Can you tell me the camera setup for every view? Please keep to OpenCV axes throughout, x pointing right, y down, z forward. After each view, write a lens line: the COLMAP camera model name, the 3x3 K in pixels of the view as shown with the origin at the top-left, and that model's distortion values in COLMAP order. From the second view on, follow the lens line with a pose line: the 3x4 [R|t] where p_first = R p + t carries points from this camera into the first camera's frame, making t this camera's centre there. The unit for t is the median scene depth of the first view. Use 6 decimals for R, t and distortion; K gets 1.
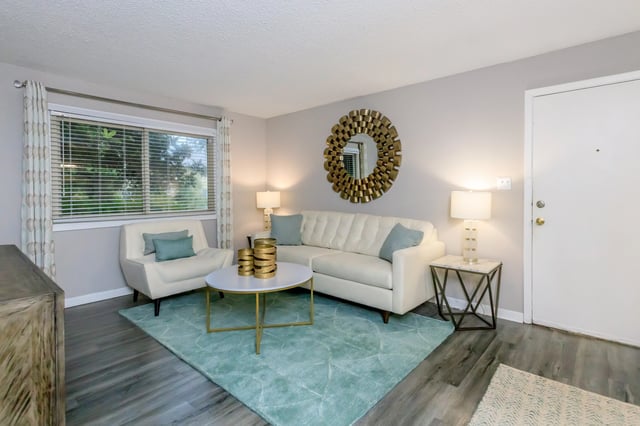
lens RADIAL K [[313.4, 0, 325.4], [0, 313.4, 195.8], [0, 0, 1]] dist [-0.003974, 0.001251]
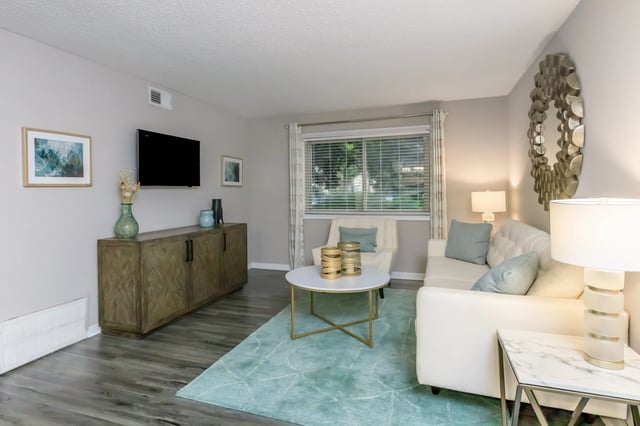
lens RADIAL K [[345.1, 0, 321.4], [0, 345.1, 191.7], [0, 0, 1]] dist [0.003068, 0.001460]
pose [[0.383669, 0.003413, -0.923465, 0.652327], [-0.000263, 0.999994, 0.003587, -0.022644], [0.923471, -0.001133, 0.383667, 0.414101]]
